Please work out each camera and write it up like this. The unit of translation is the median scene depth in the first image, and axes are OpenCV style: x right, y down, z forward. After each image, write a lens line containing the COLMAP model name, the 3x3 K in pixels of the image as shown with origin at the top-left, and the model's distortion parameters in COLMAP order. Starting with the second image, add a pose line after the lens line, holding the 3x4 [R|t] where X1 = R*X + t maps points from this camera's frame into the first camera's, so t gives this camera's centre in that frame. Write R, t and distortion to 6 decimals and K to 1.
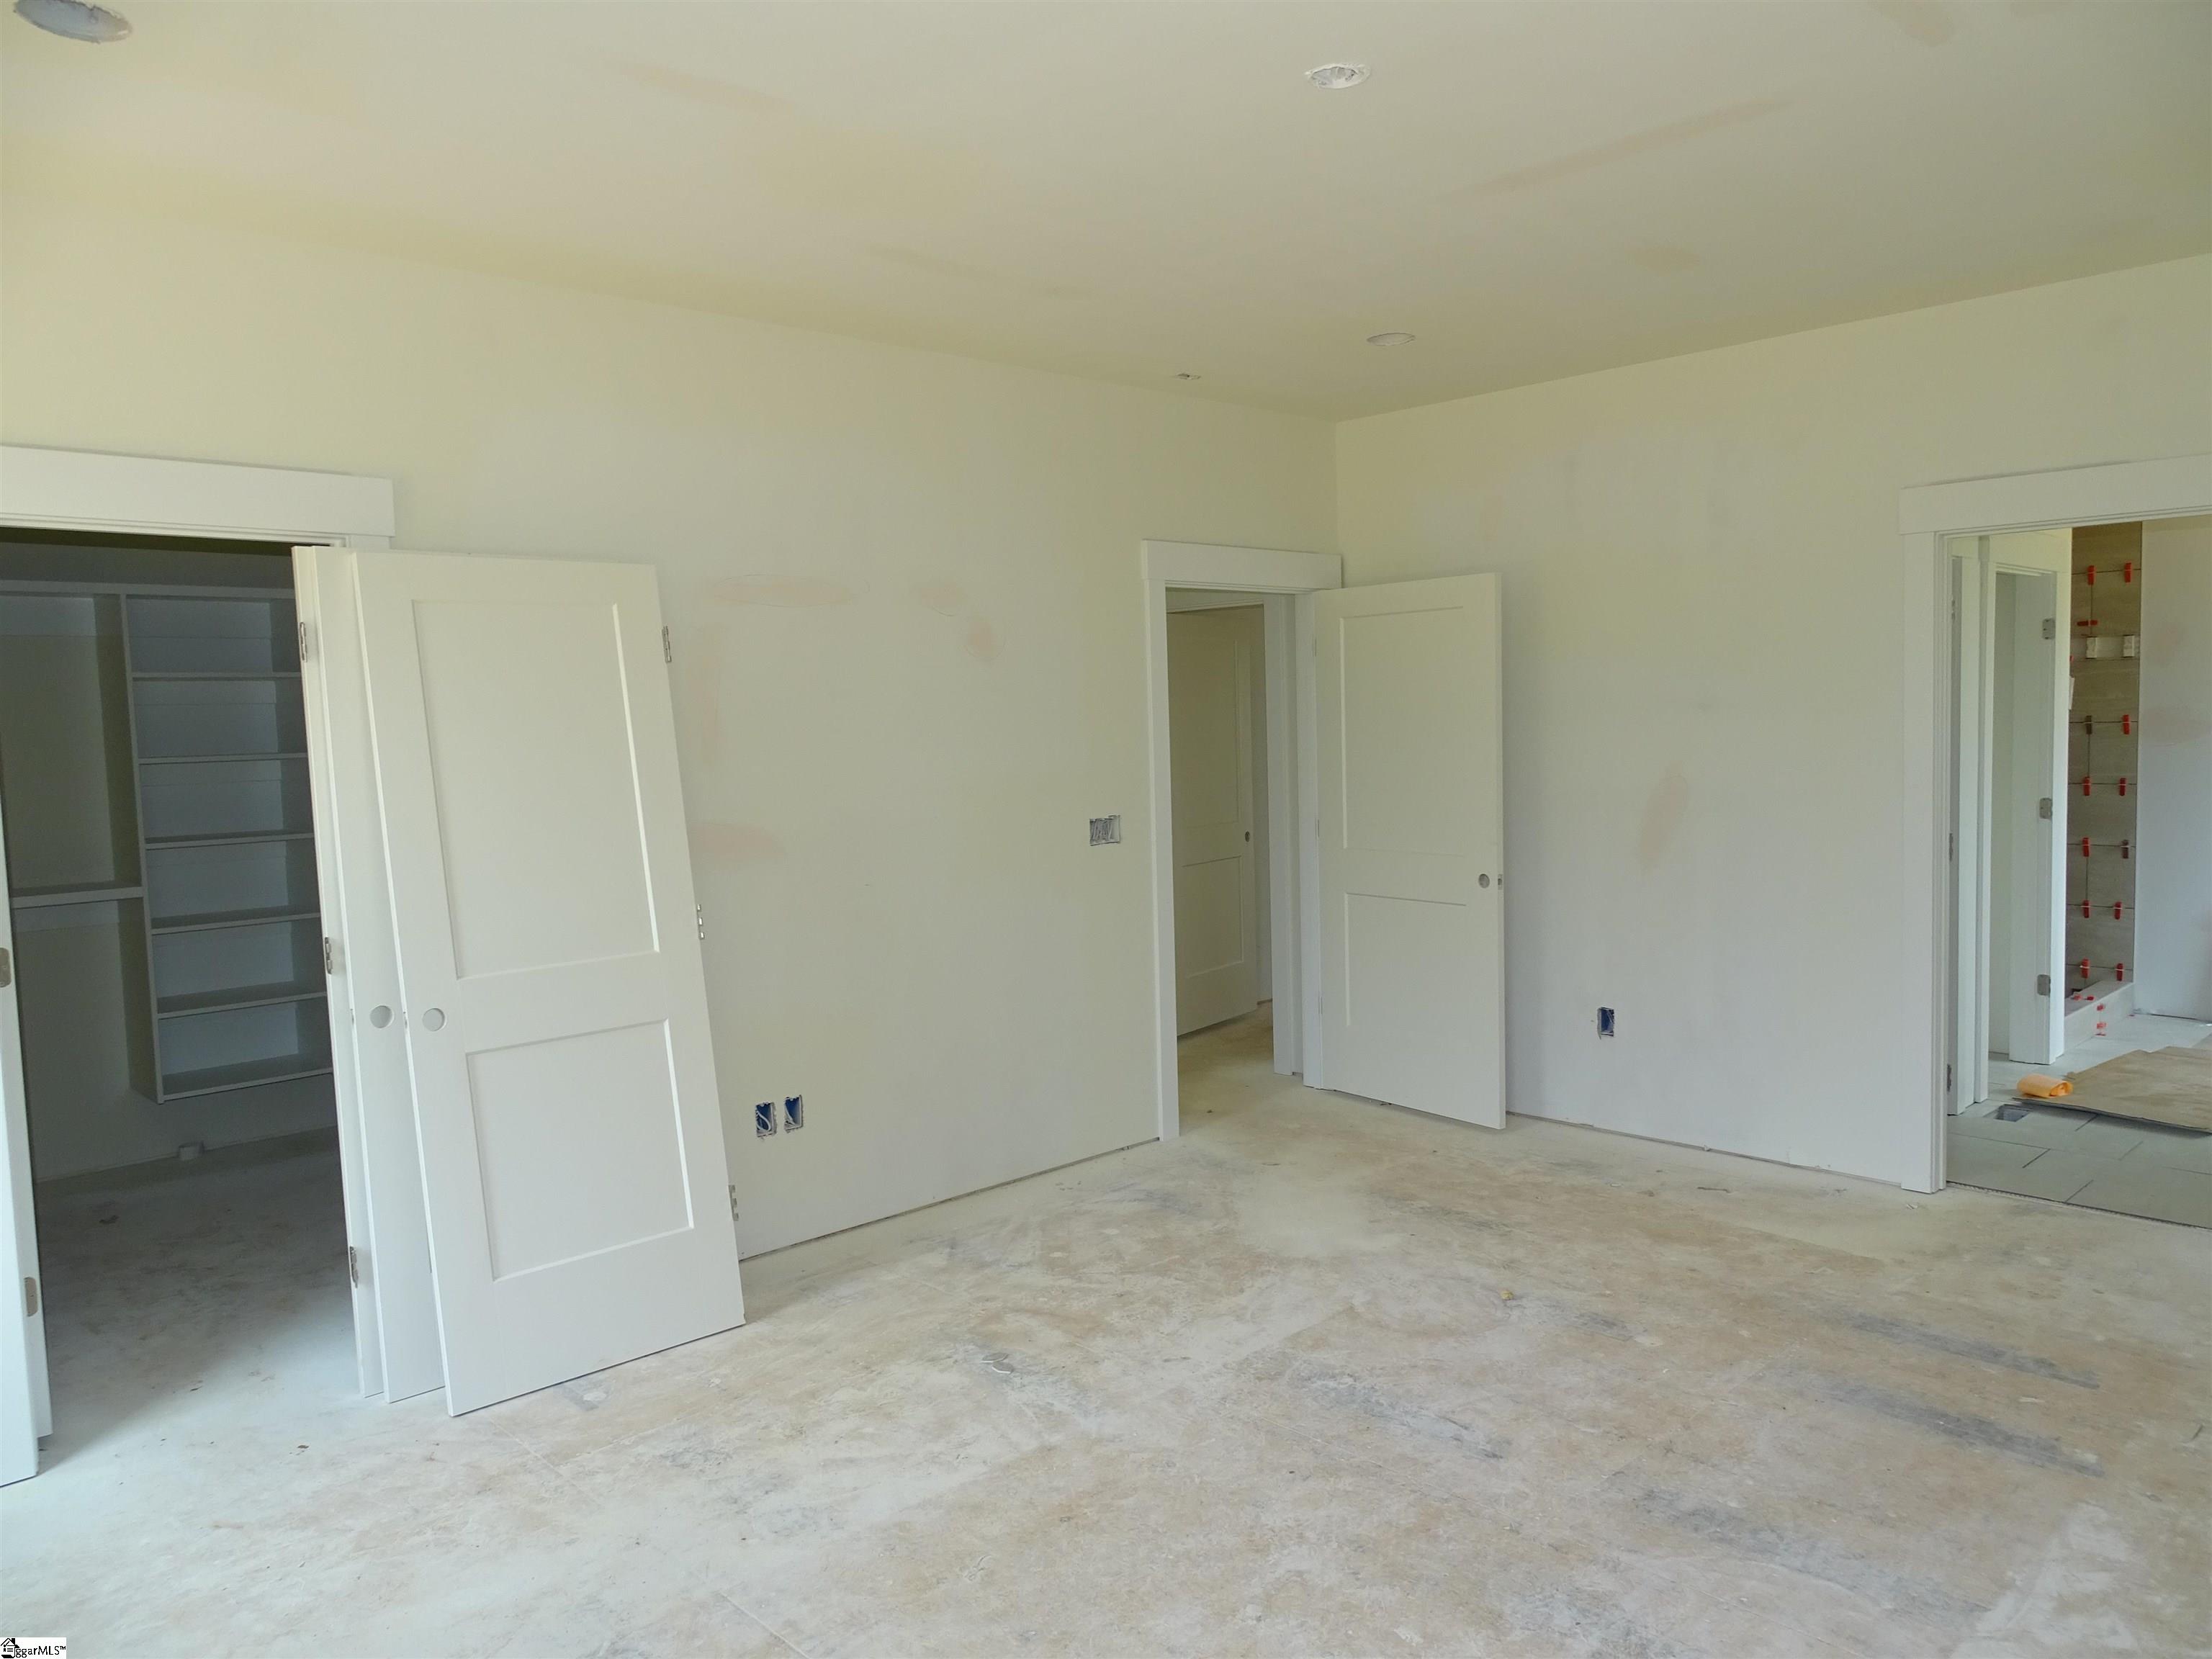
lens RADIAL K [[1585.0, 0, 1115.2], [0, 1585.0, 828.9], [0, 0, 1]] dist [0.001734, 0.004459]
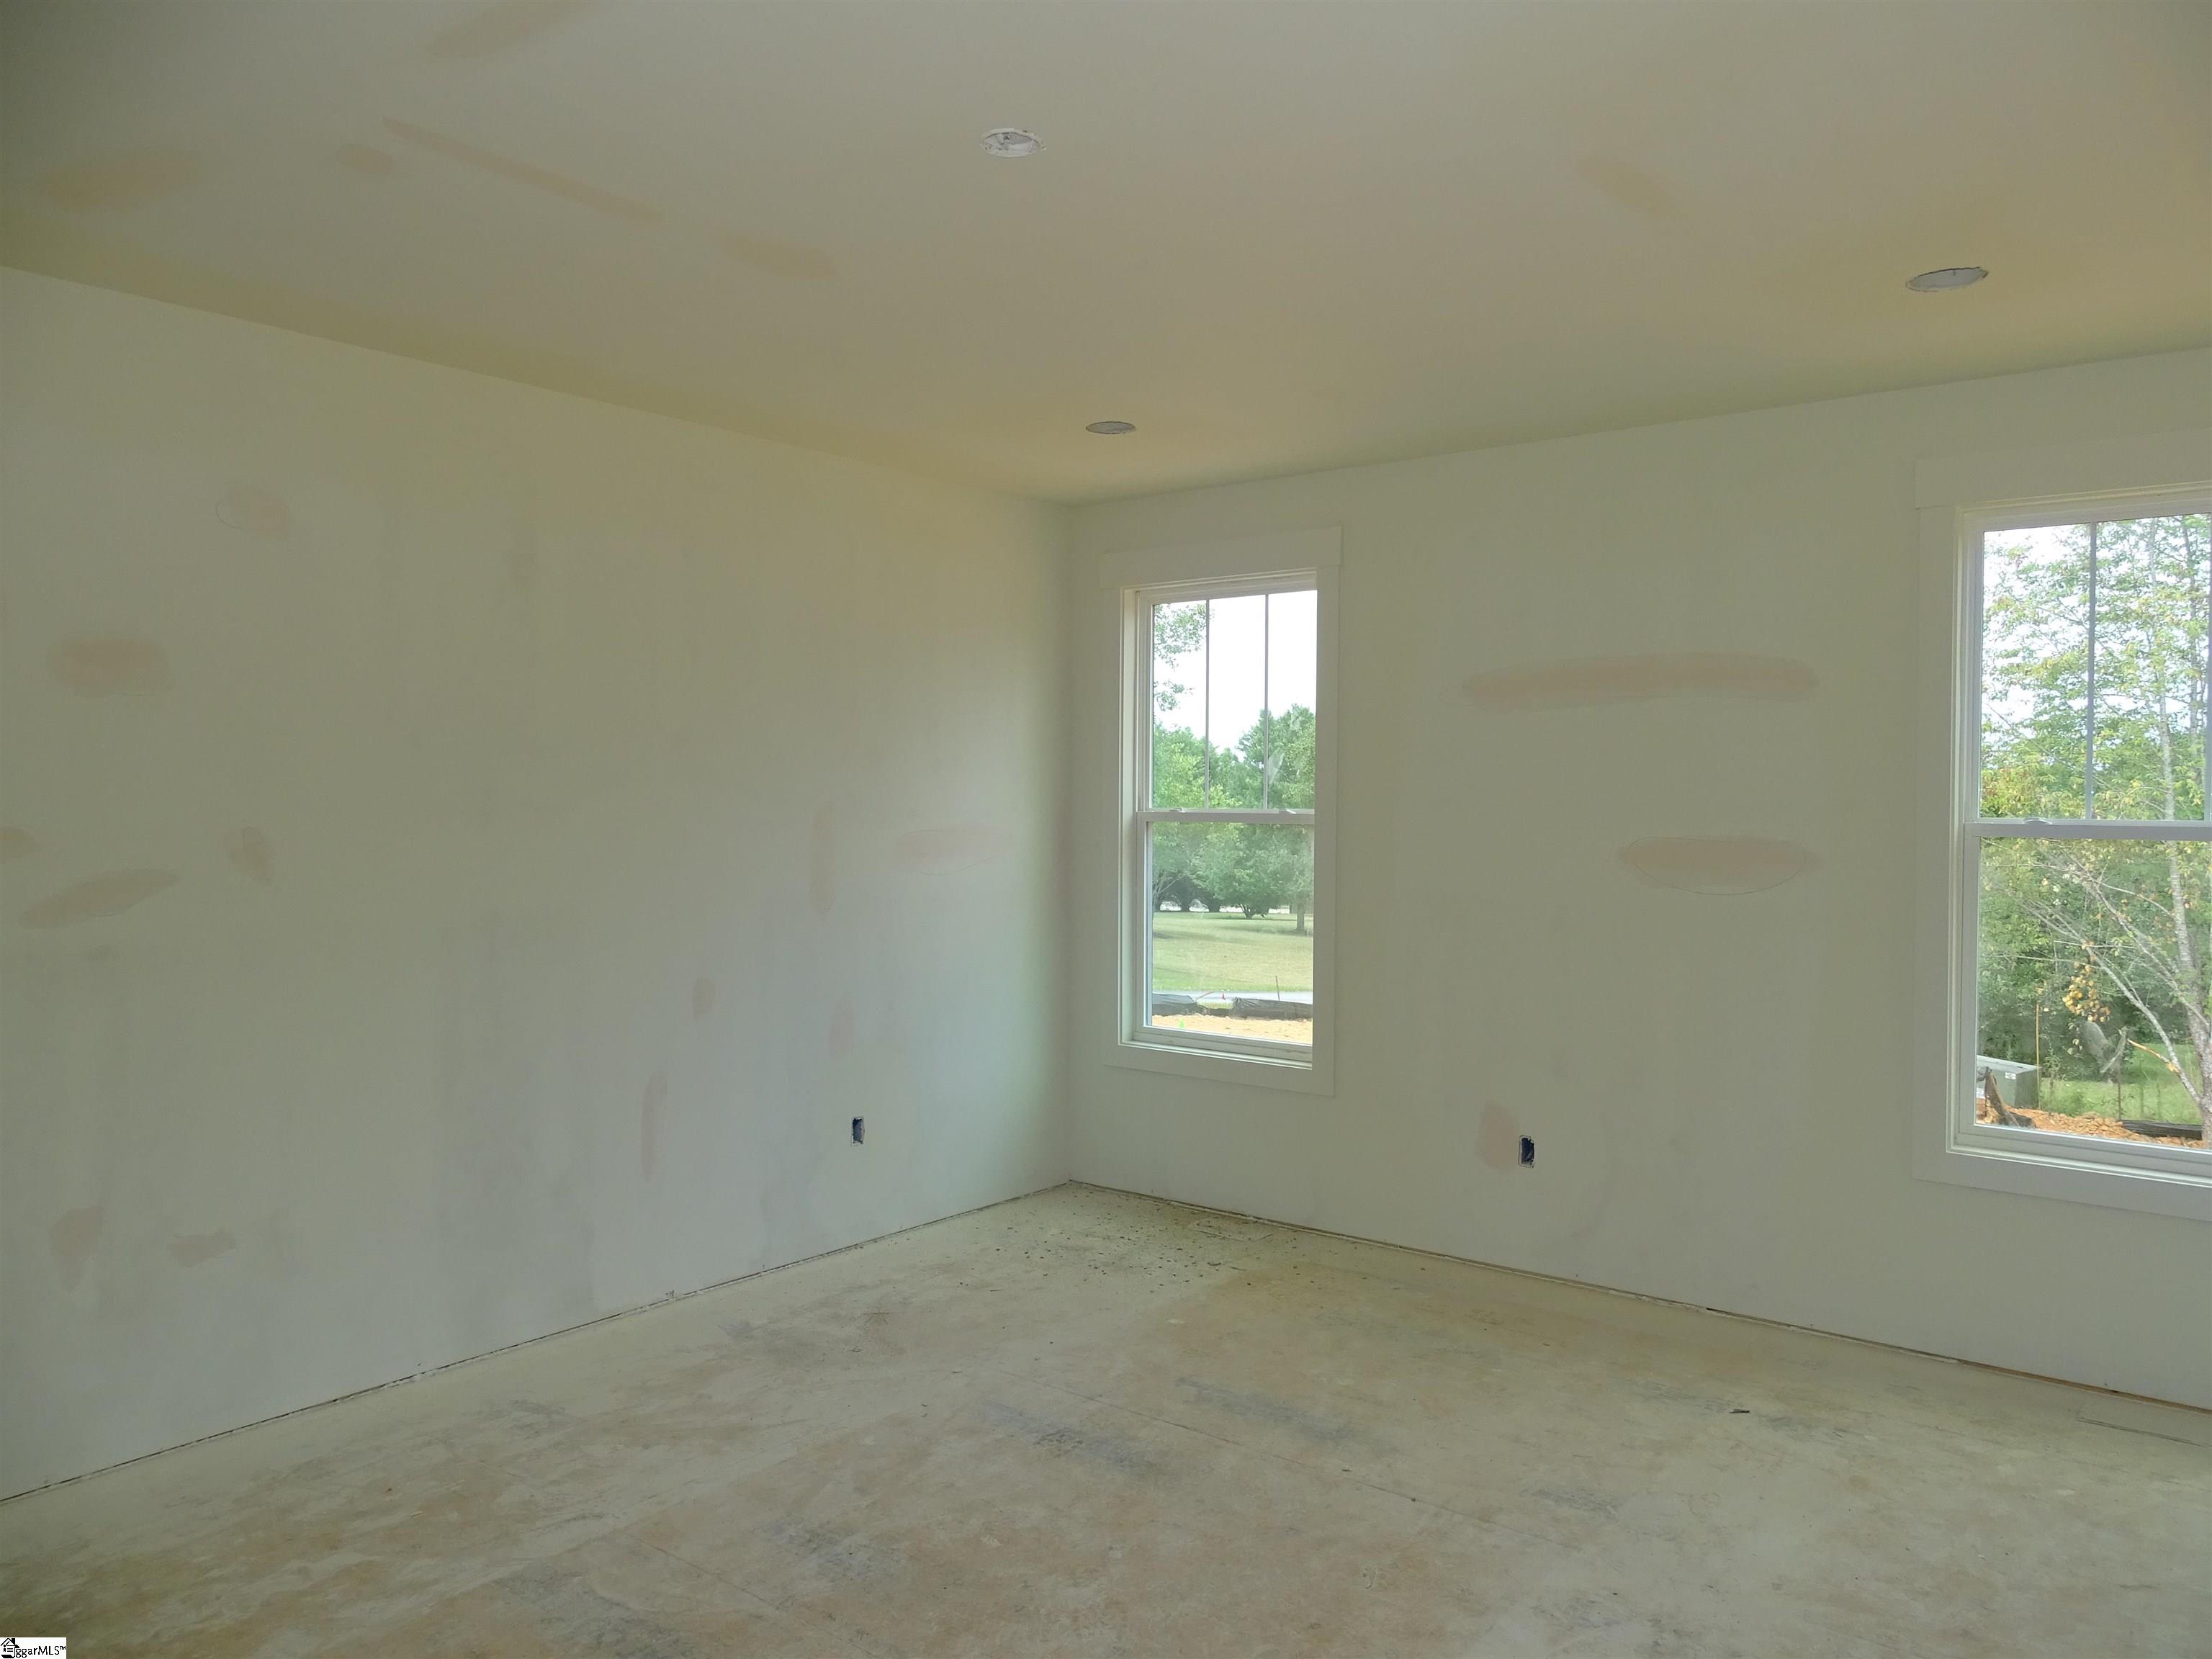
lens RADIAL K [[1585.0, 0, 1115.2], [0, 1585.0, 828.9], [0, 0, 1]] dist [0.001734, 0.004459]
pose [[-0.990590, 0.027672, -0.134036, 0.223732], [0.015108, 0.995470, 0.093868, -0.155576], [0.136026, 0.090960, -0.986521, 2.051238]]
